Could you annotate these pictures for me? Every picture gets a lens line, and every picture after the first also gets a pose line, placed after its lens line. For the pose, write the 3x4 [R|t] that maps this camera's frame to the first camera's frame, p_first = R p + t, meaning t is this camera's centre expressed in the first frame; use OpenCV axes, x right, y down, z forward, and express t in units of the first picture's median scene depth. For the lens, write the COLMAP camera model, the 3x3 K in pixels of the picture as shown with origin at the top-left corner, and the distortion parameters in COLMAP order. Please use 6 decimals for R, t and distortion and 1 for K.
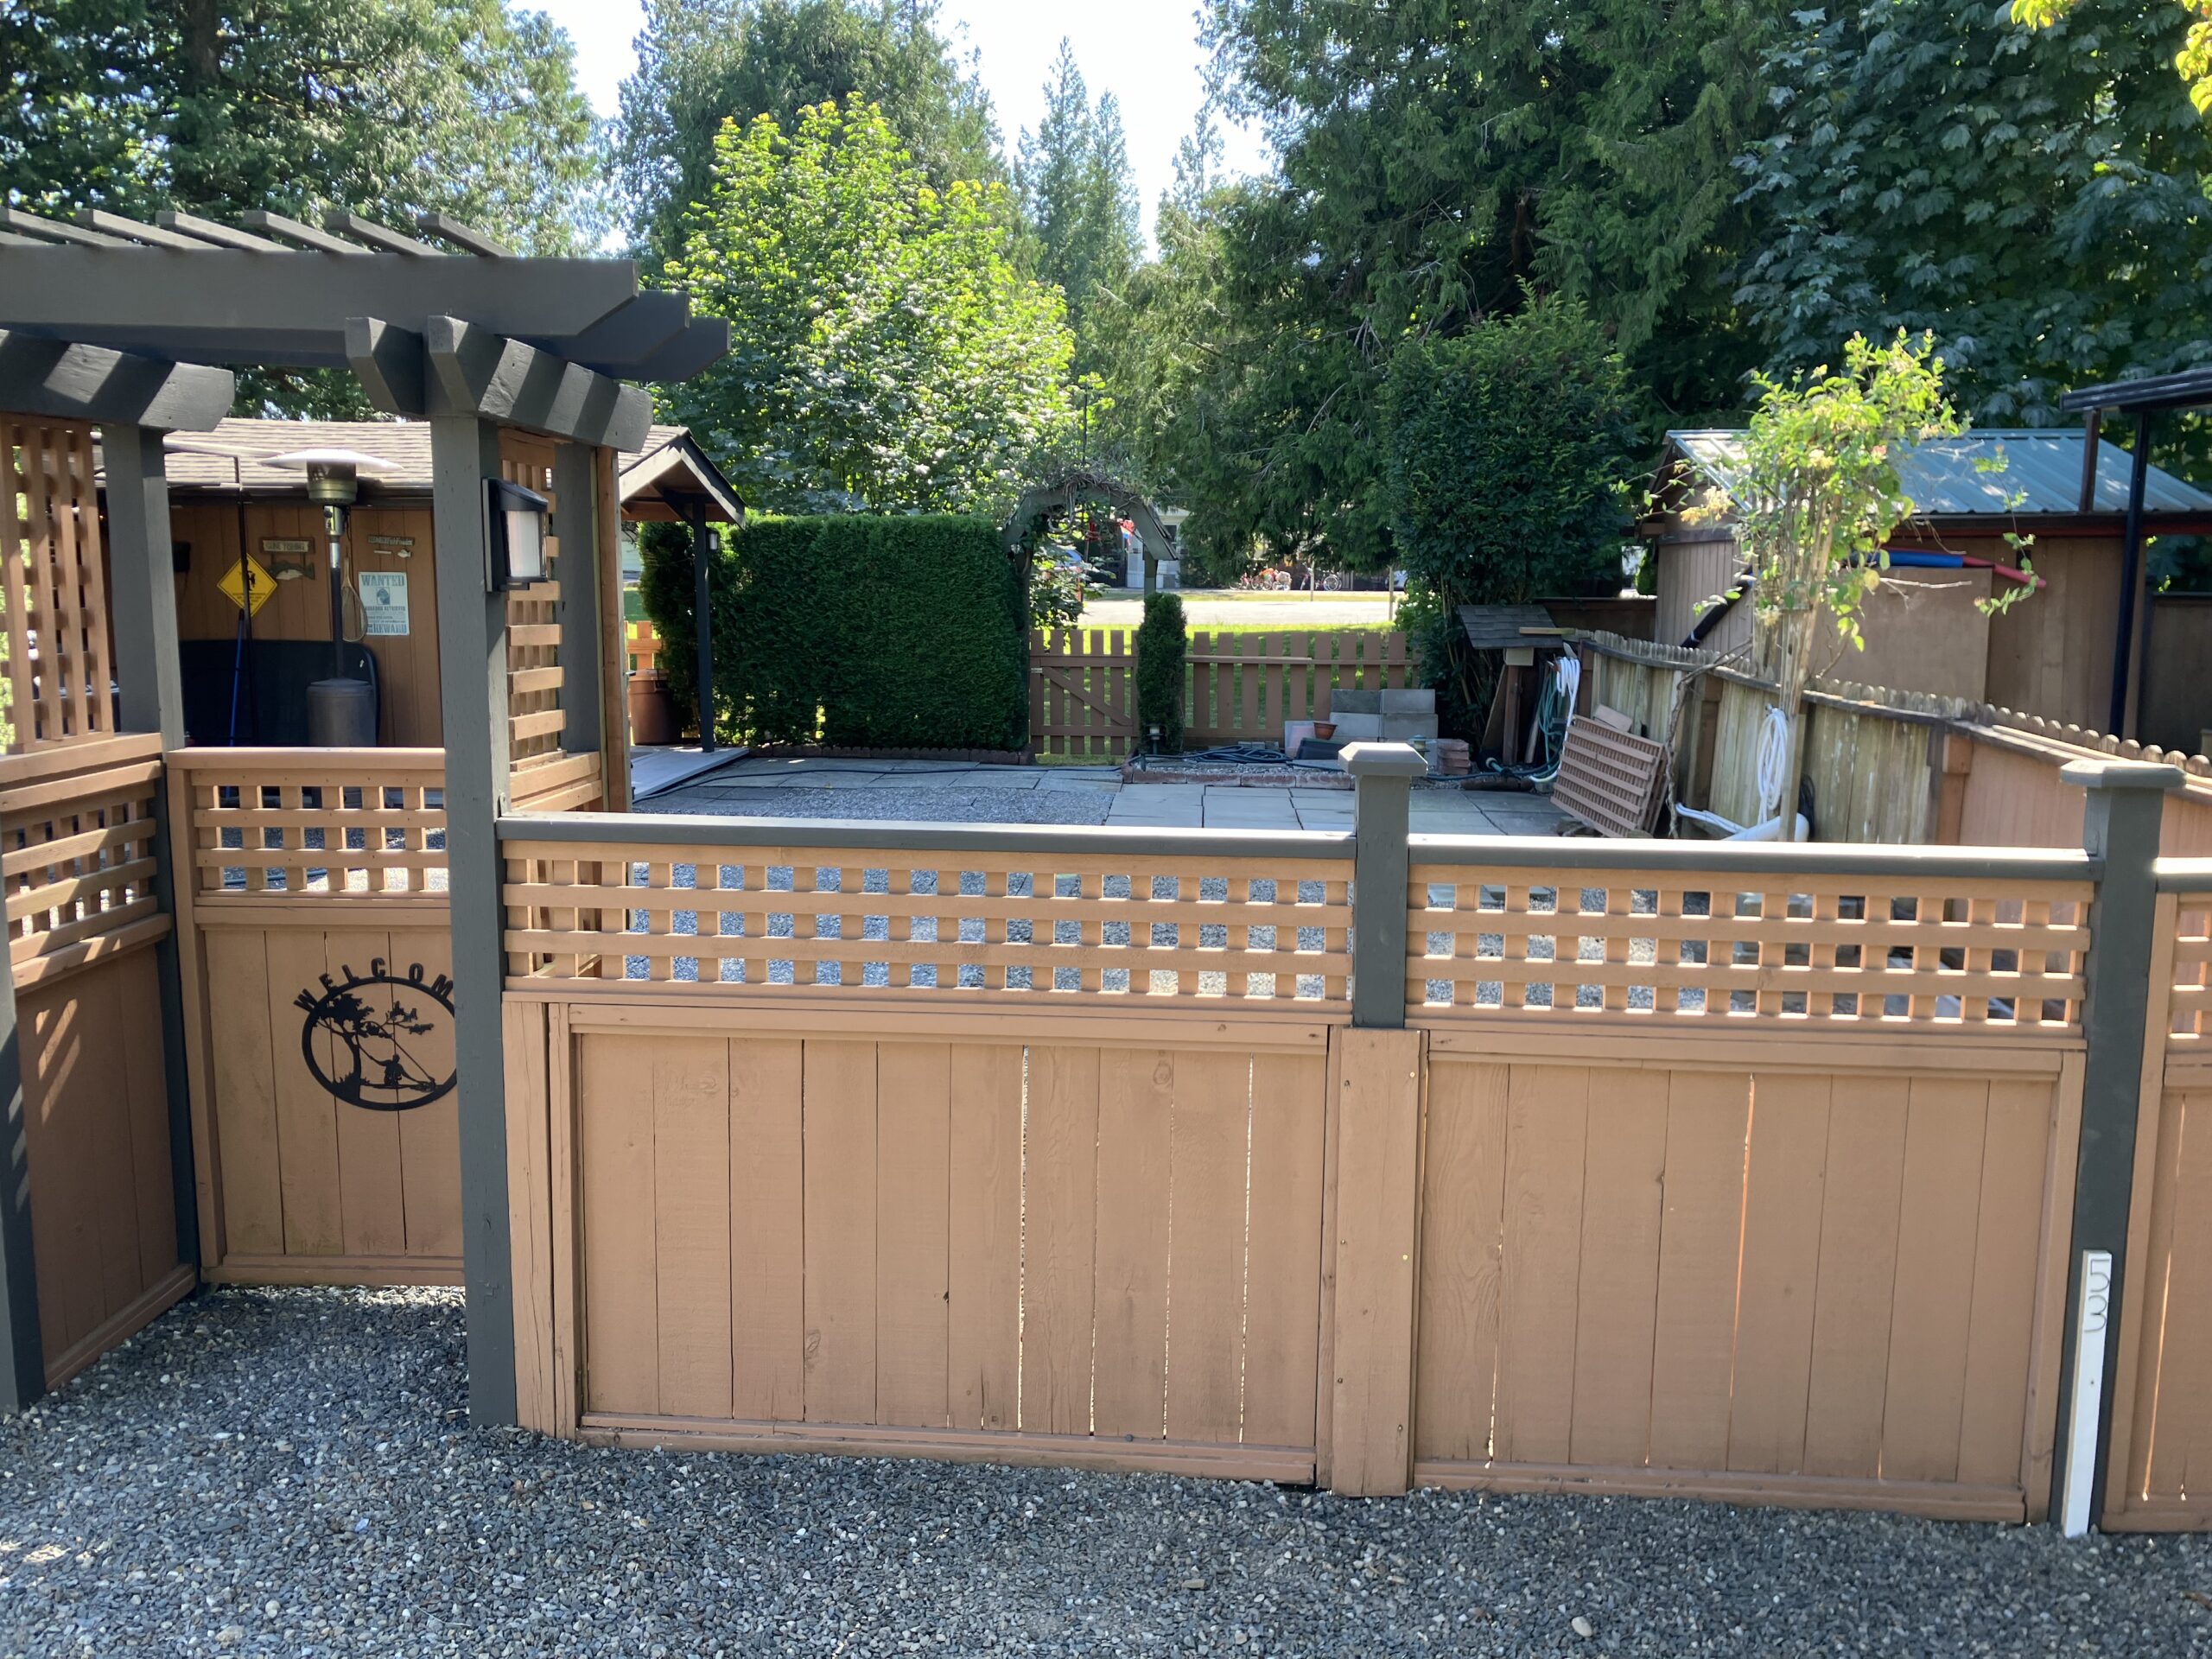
lens RADIAL K [[1826.2, 0, 1103.1], [0, 1826.2, 827.5], [0, 0, 1]] dist [0.023981, -0.024609]
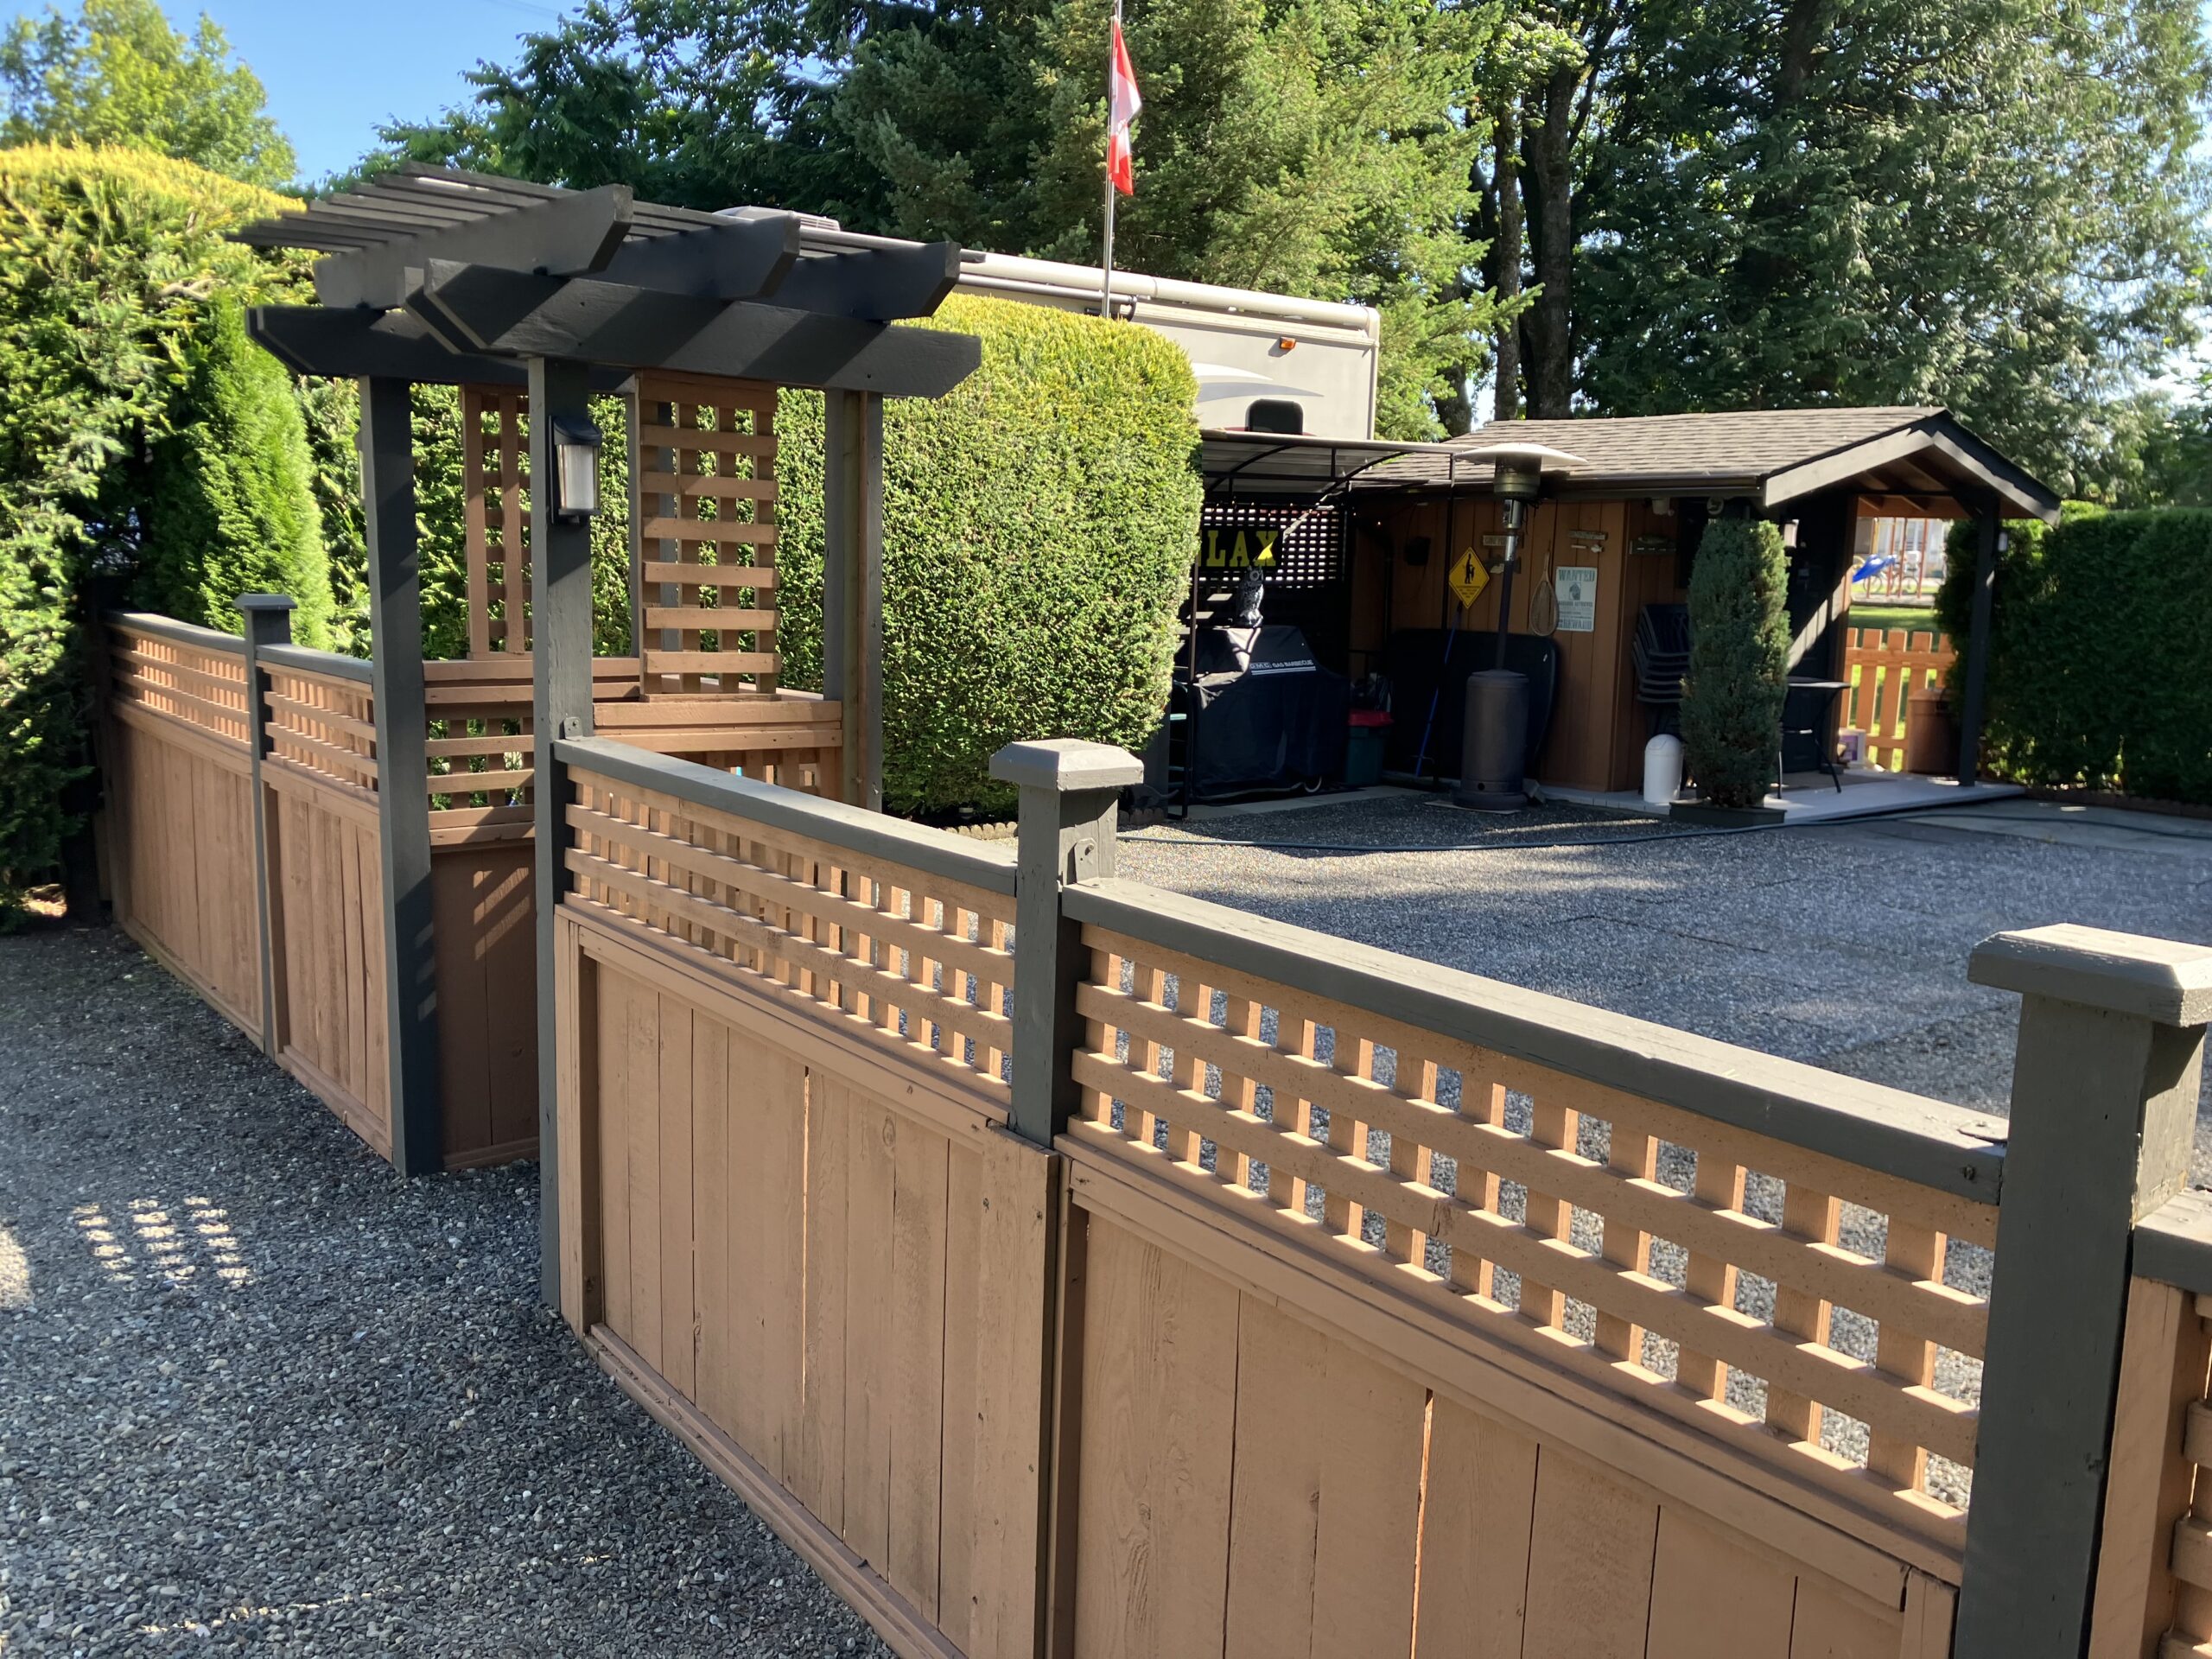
lens RADIAL K [[1826.2, 0, 1104.7], [0, 1826.2, 840.3], [0, 0, 1]] dist [0.023981, -0.024609]
pose [[0.660264, 0.126495, -0.740304, 0.191848], [-0.128927, 0.990172, 0.054202, -0.013021], [0.739885, 0.059657, 0.670083, 0.152082]]
